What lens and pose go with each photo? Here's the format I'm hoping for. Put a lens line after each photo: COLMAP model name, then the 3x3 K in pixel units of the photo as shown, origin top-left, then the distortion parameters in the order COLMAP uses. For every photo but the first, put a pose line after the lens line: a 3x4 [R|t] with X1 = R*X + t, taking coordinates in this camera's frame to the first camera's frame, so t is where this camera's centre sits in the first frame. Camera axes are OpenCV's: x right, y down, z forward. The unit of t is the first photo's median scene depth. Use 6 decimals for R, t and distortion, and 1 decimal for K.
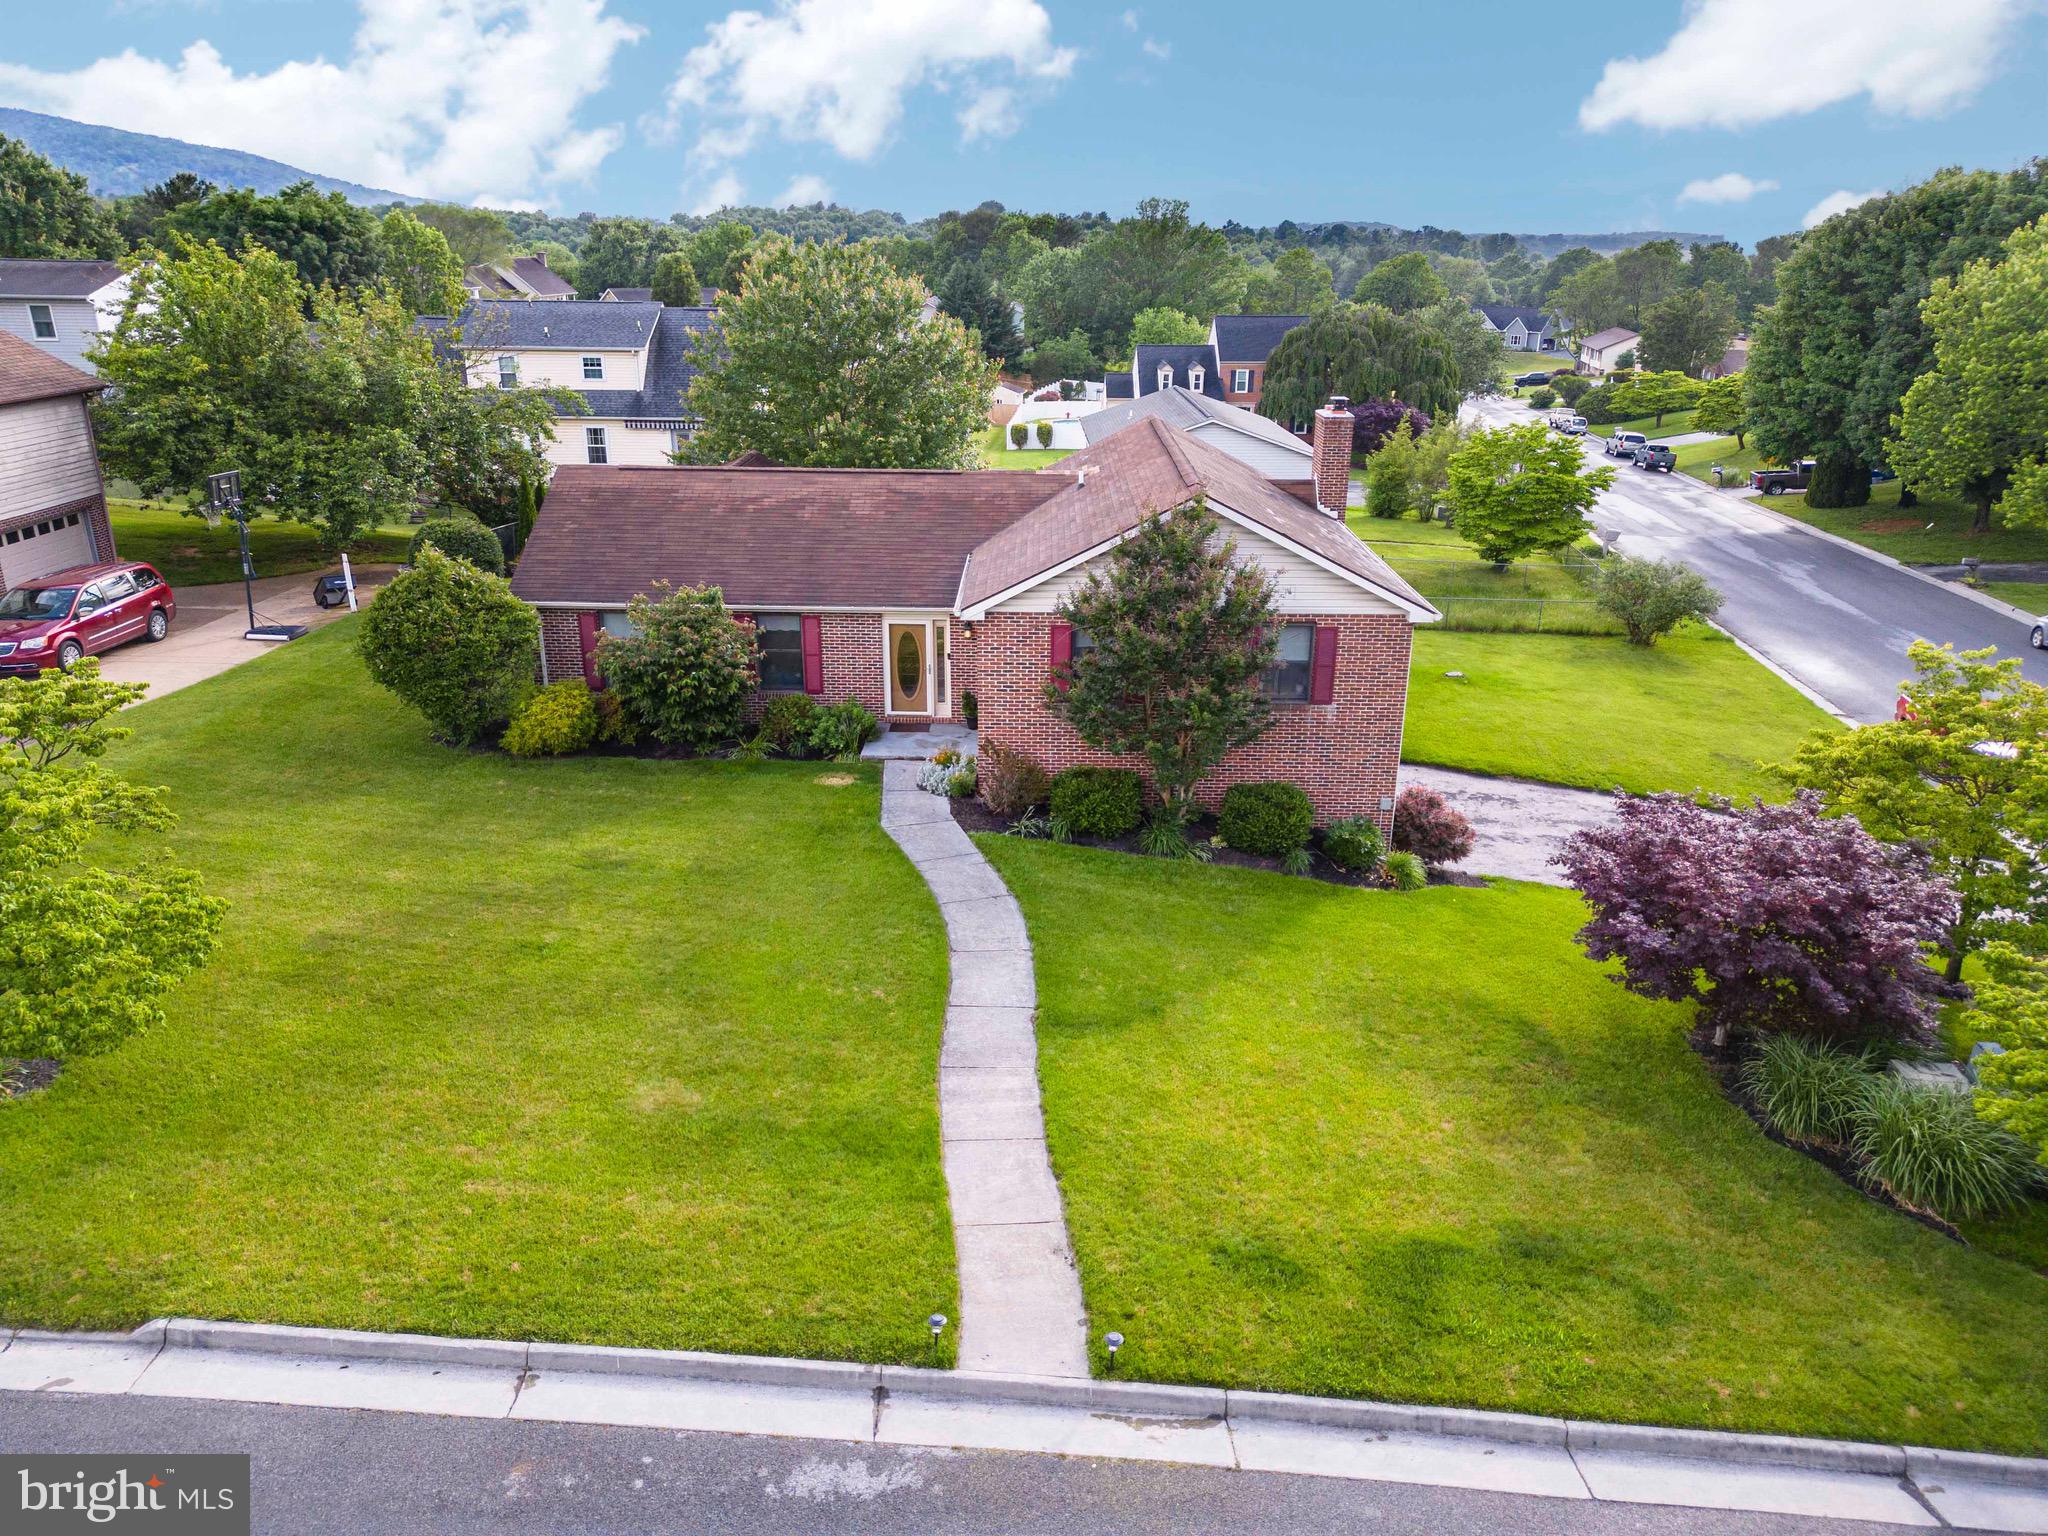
lens RADIAL K [[1448.5, 0, 1024.0], [0, 1448.5, 768.0], [0, 0, 1]] dist [0.078255, -0.069040]
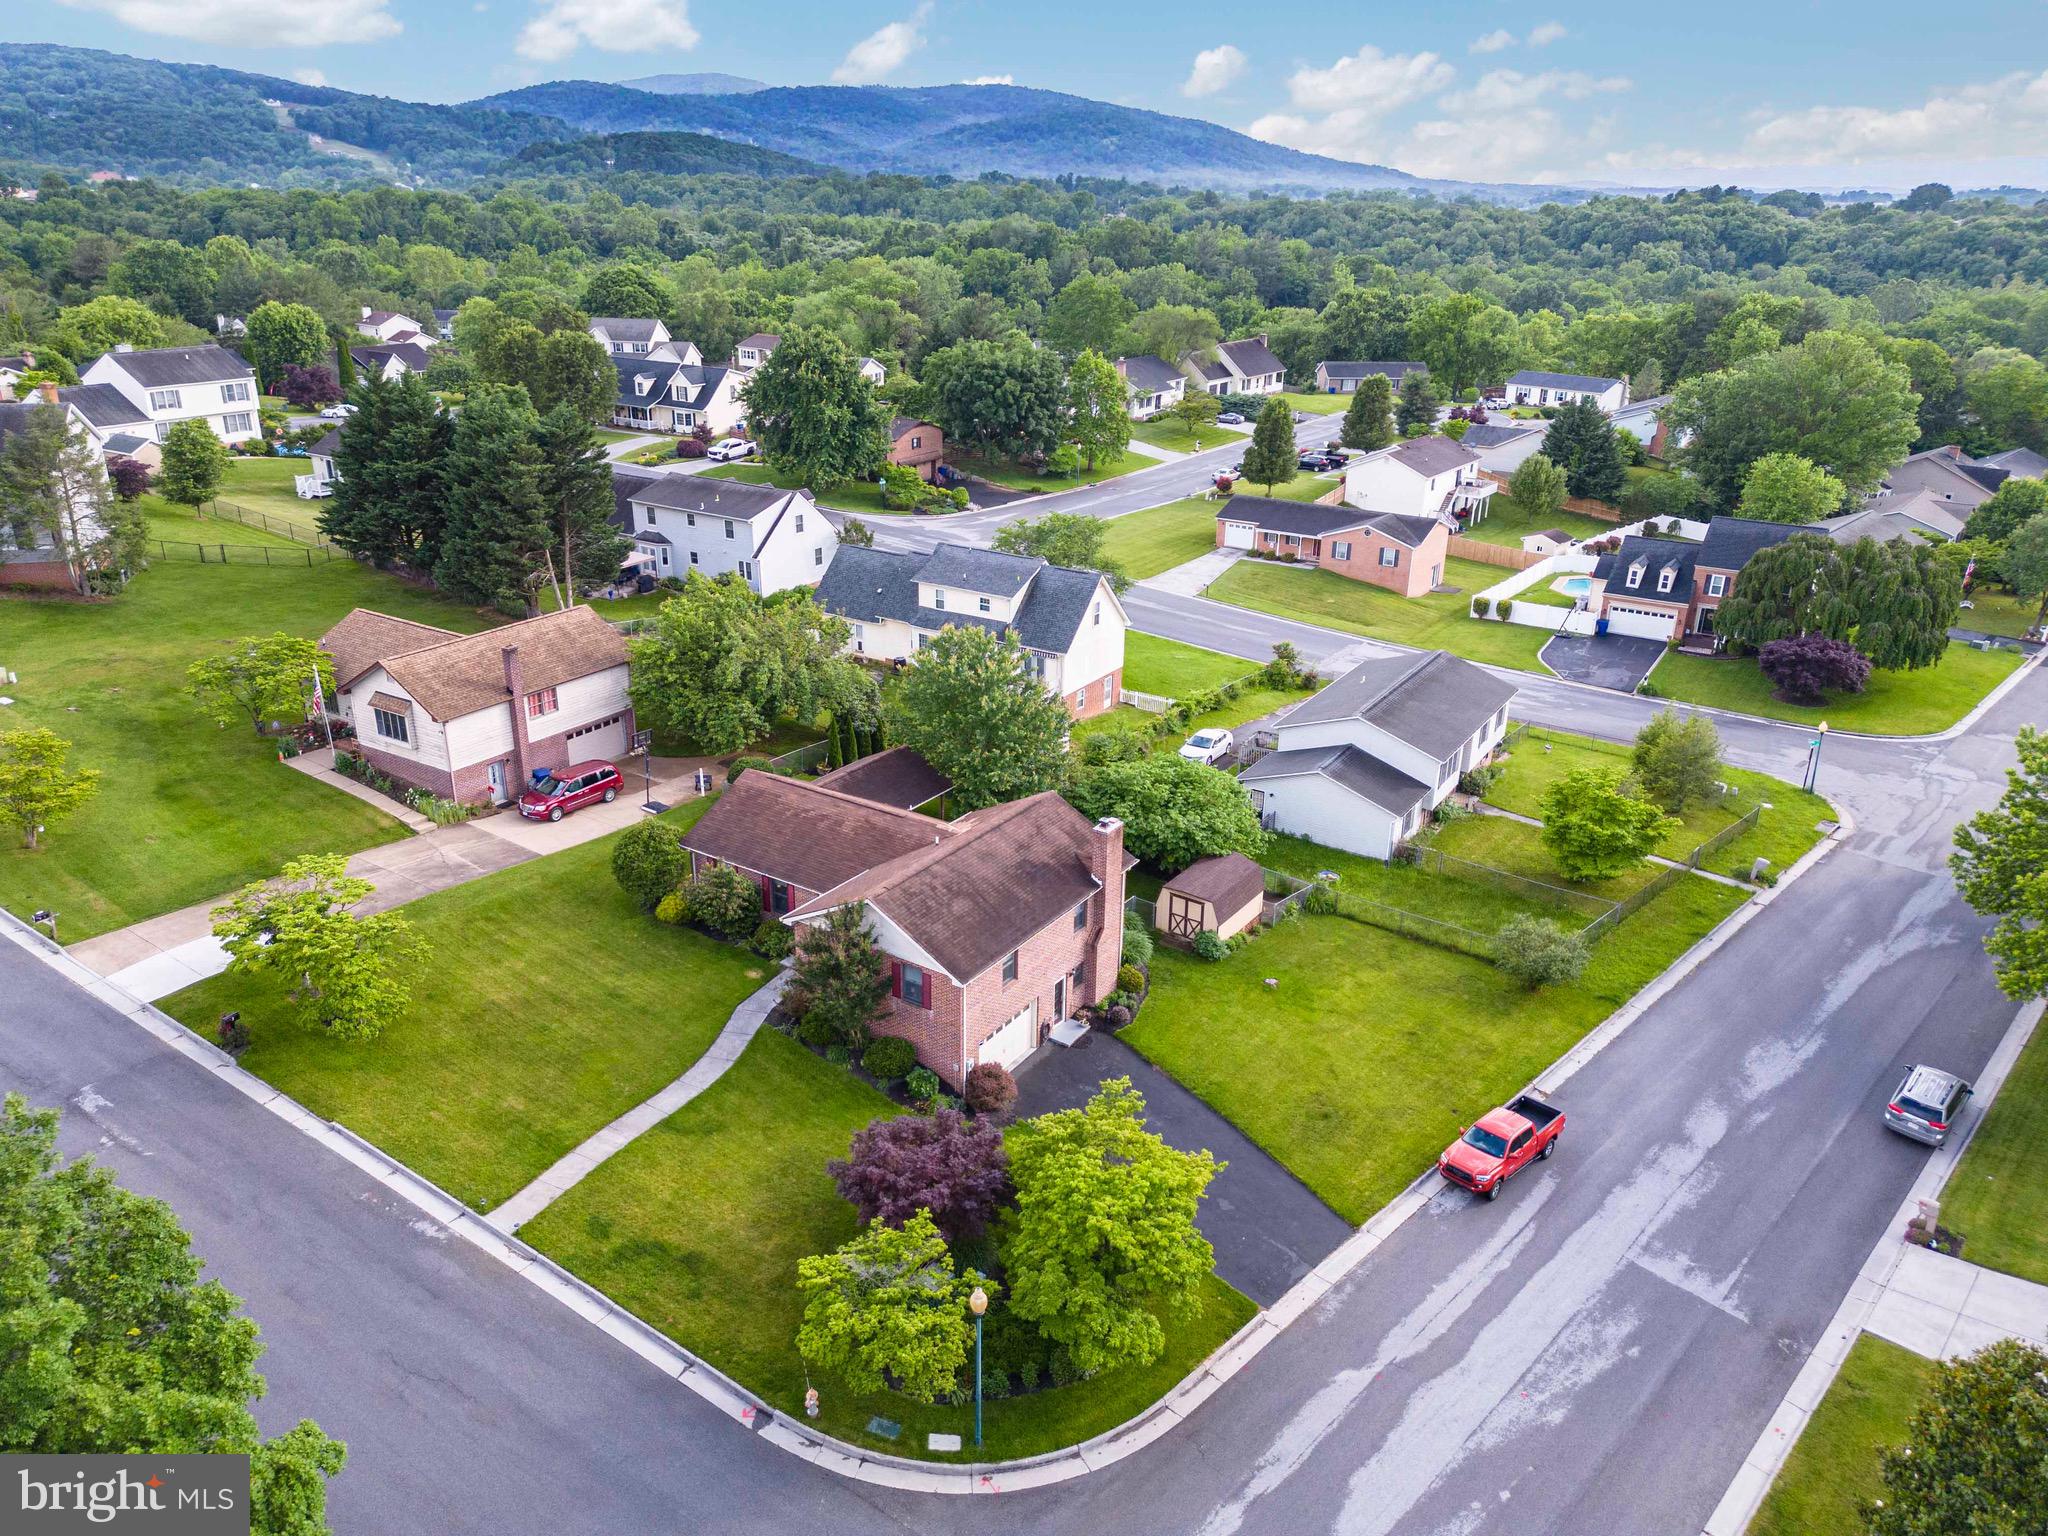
lens RADIAL K [[1445.2, 0, 1030.7], [0, 1445.2, 780.9], [0, 0, 1]] dist [0.088481, -0.080340]
pose [[0.839074, 0.217417, -0.498683, 0.537406], [-0.196486, 0.975906, 0.094875, -0.244323], [0.507295, 0.018377, 0.861577, -0.274659]]
